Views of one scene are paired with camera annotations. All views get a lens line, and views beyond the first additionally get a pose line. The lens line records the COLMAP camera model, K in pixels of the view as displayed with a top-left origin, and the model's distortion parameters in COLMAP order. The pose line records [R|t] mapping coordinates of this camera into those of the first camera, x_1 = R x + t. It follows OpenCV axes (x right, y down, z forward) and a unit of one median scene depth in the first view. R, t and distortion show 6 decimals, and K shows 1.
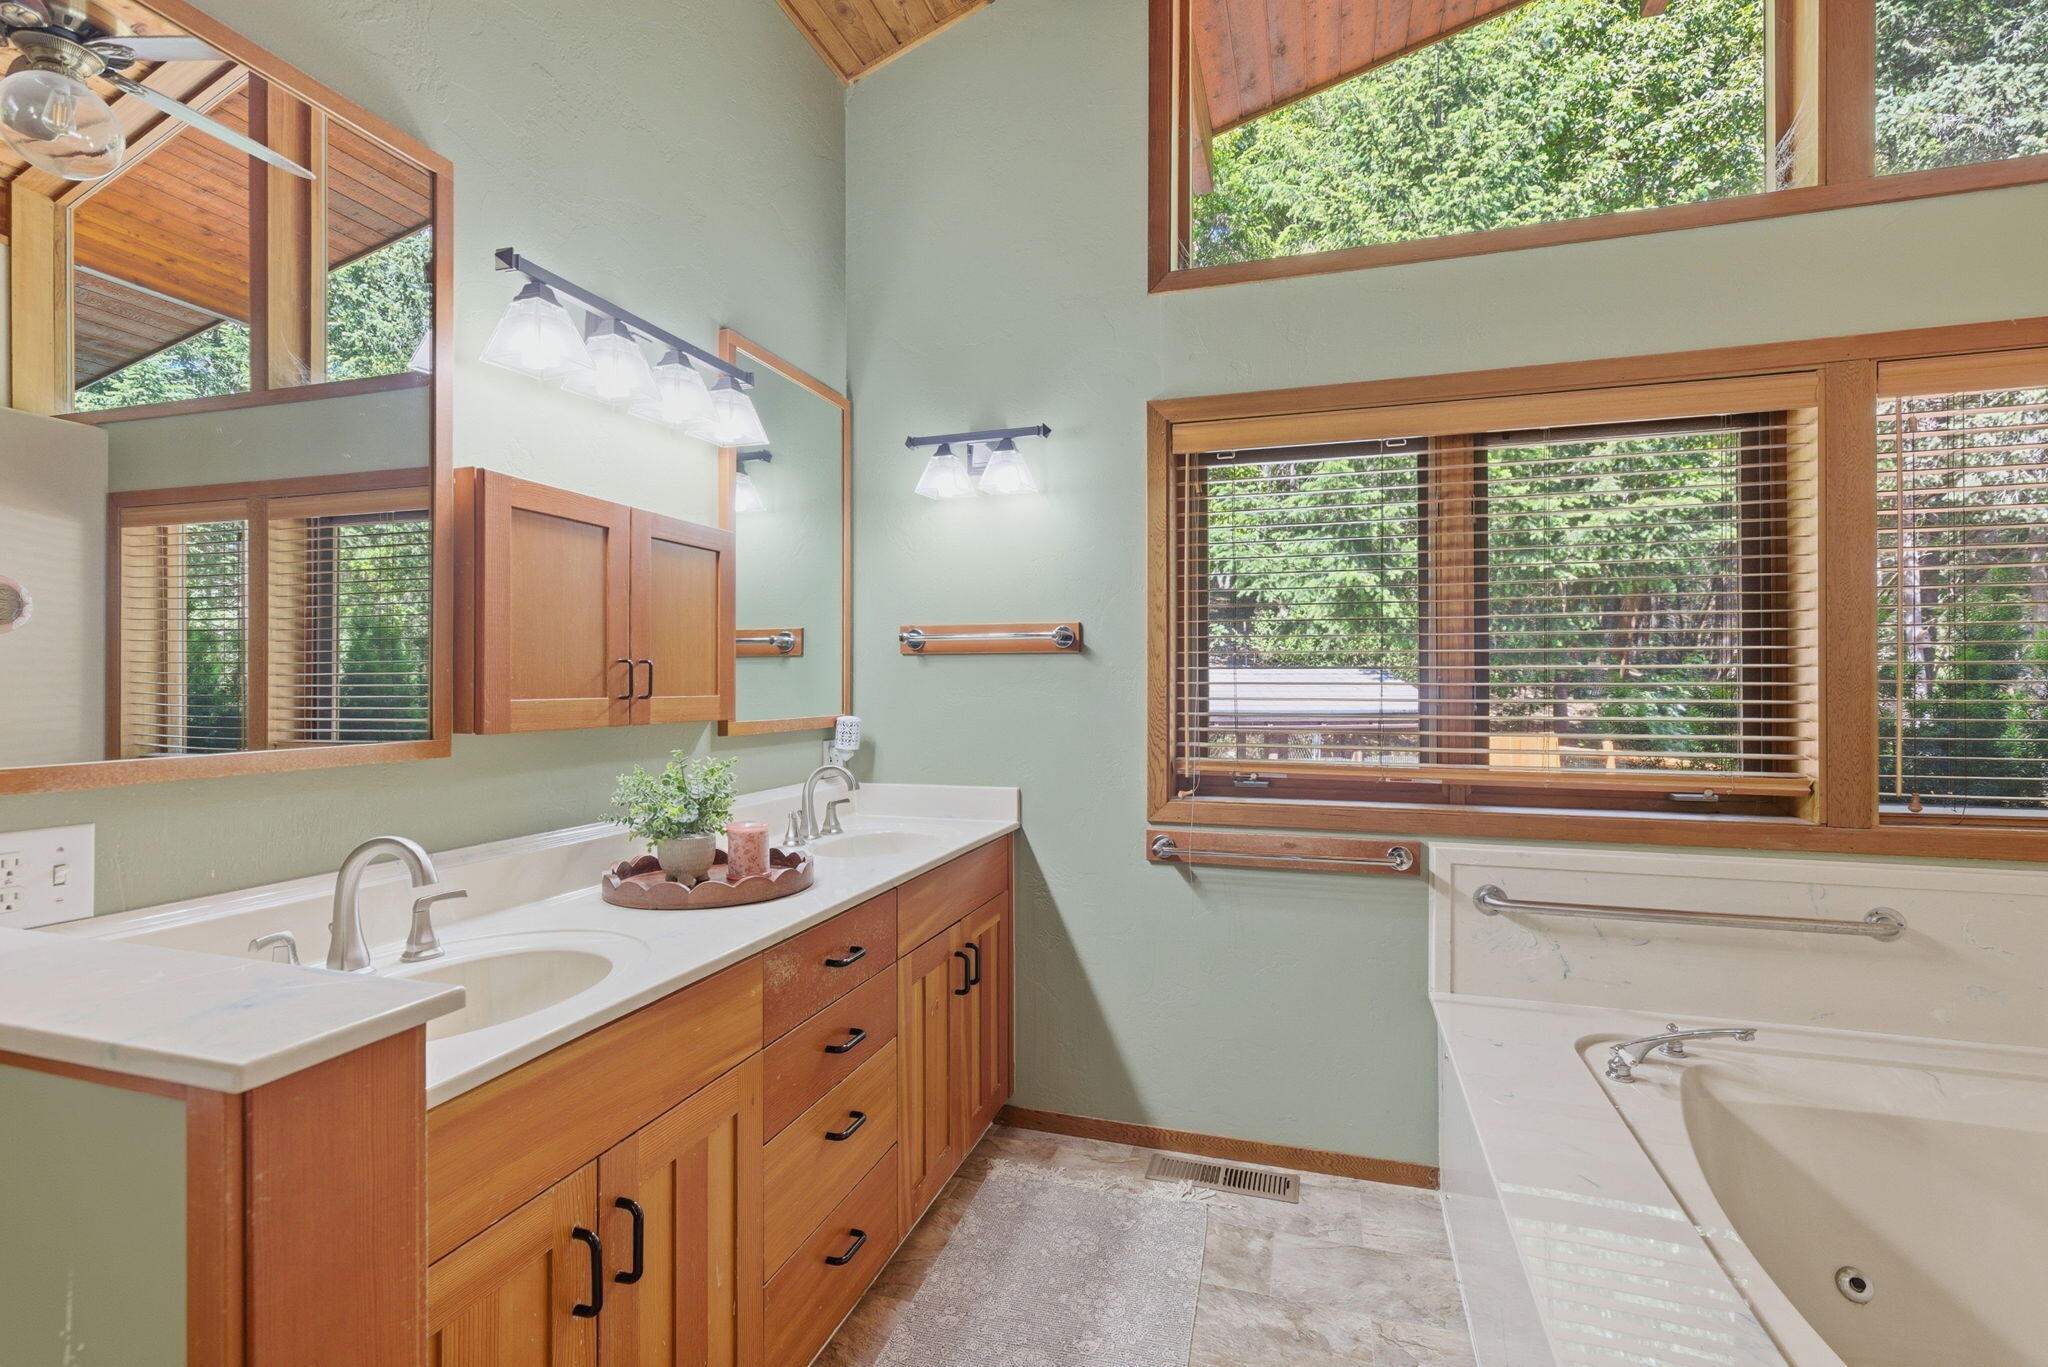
lens RADIAL K [[971.0, 0, 1019.6], [0, 971.0, 660.1], [0, 0, 1]] dist [-0.002540, -0.000524]
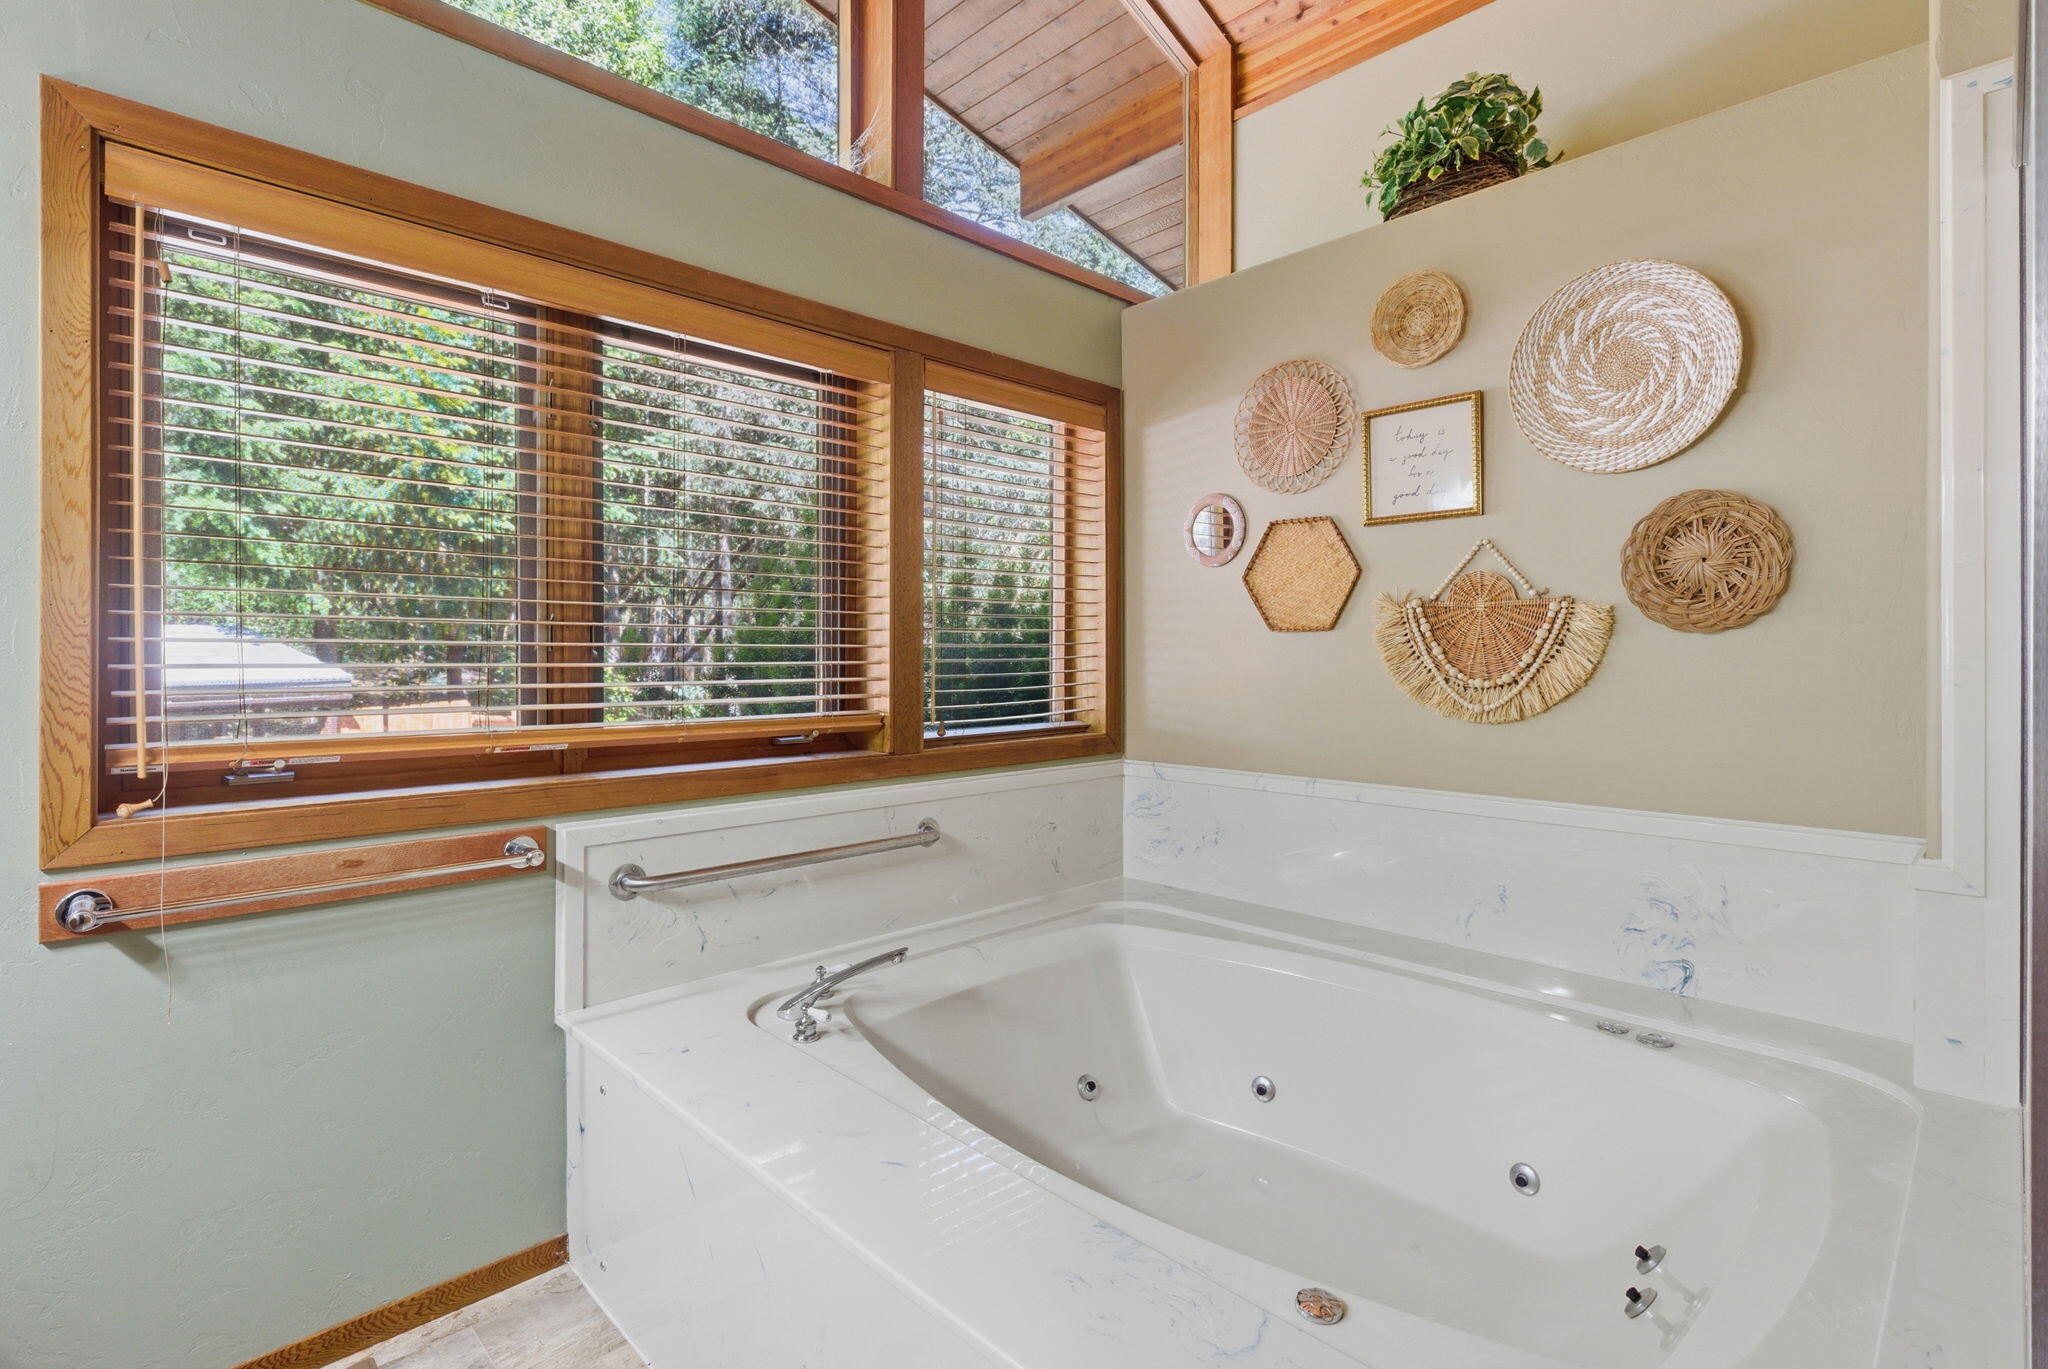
lens RADIAL K [[971.0, 0, 1019.6], [0, 971.0, 661.1], [0, 0, 1]] dist [-0.002540, -0.000524]
pose [[0.464624, -0.006088, 0.885487, -0.093399], [-0.016702, 0.999738, 0.015637, 0.039142], [-0.885350, -0.022055, 0.464401, 0.318483]]
